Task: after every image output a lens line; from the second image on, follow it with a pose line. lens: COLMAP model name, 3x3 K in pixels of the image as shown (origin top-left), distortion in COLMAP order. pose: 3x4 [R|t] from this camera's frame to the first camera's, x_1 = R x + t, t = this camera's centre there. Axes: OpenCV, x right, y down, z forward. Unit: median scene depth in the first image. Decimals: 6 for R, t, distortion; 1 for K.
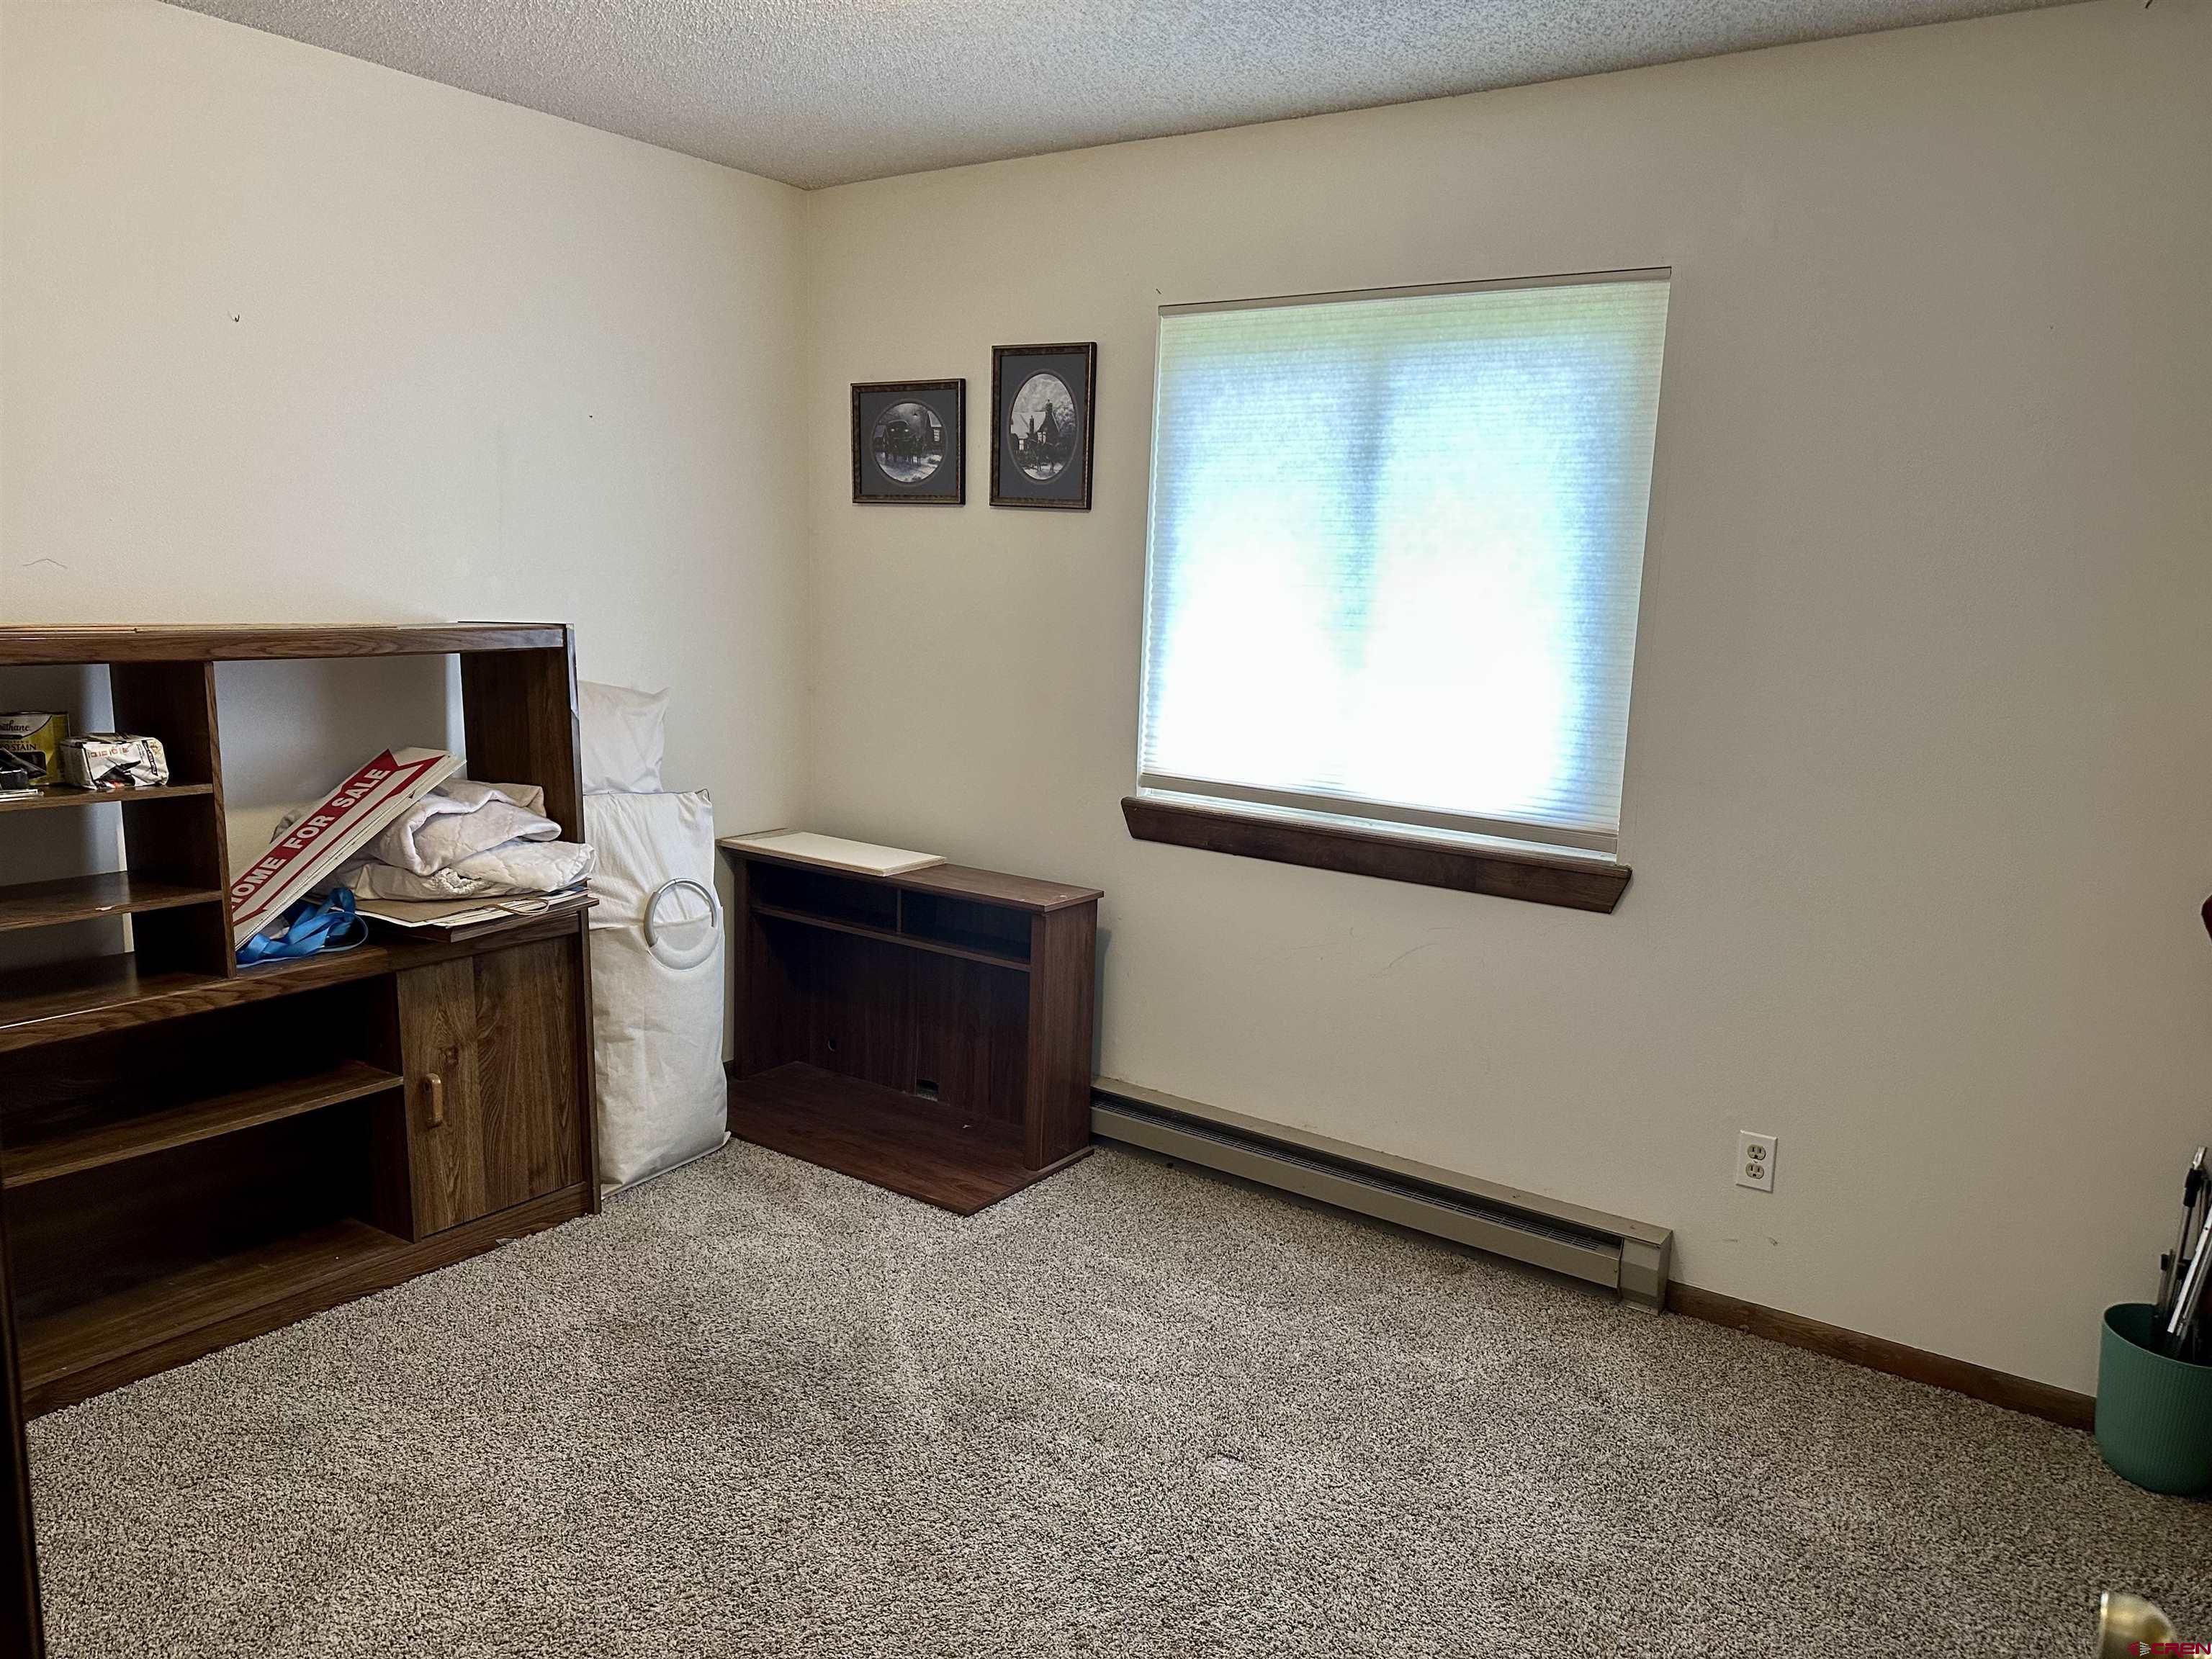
lens RADIAL K [[1541.2, 0, 1106.0], [0, 1541.2, 829.5], [0, 0, 1]] dist [0.138920, -0.260881]
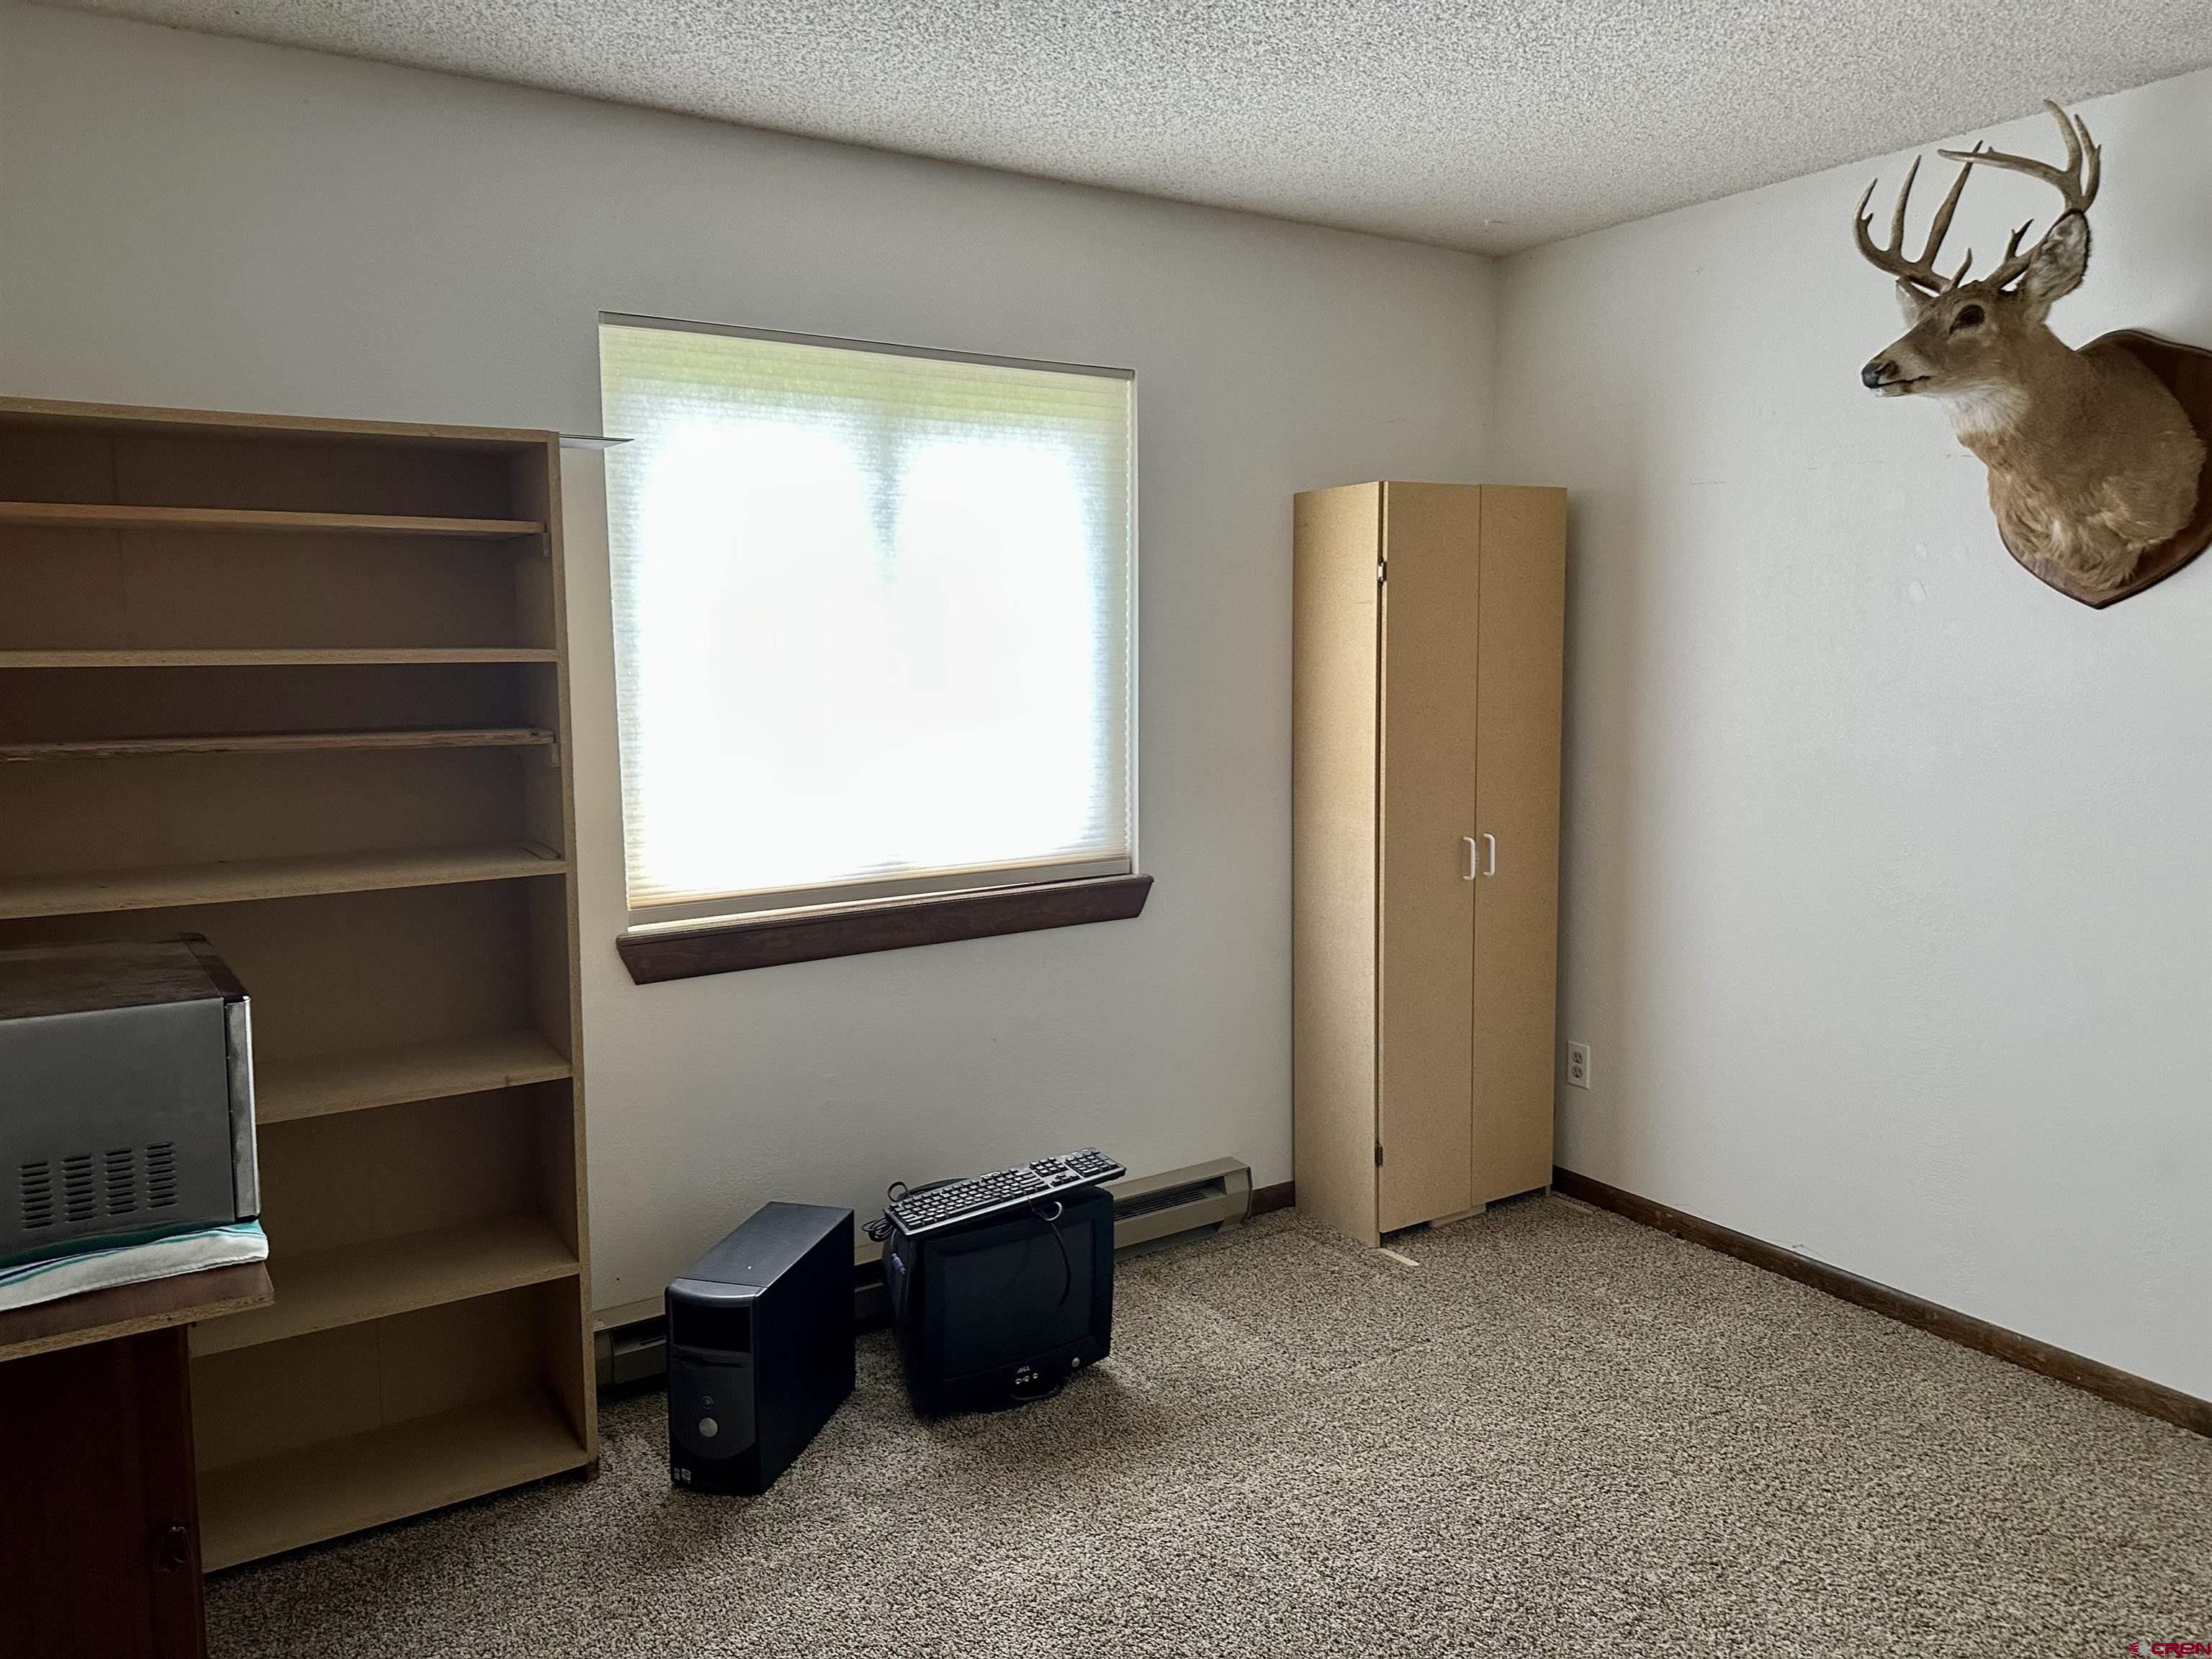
lens RADIAL K [[1541.2, 0, 1106.0], [0, 1541.2, 829.5], [0, 0, 1]] dist [0.138920, -0.260881]
pose [[0.351707, -0.149360, 0.924118, -0.740363], [0.190095, 0.978016, 0.085723, -0.114336], [-0.916606, 0.145521, 0.372368, 0.589790]]
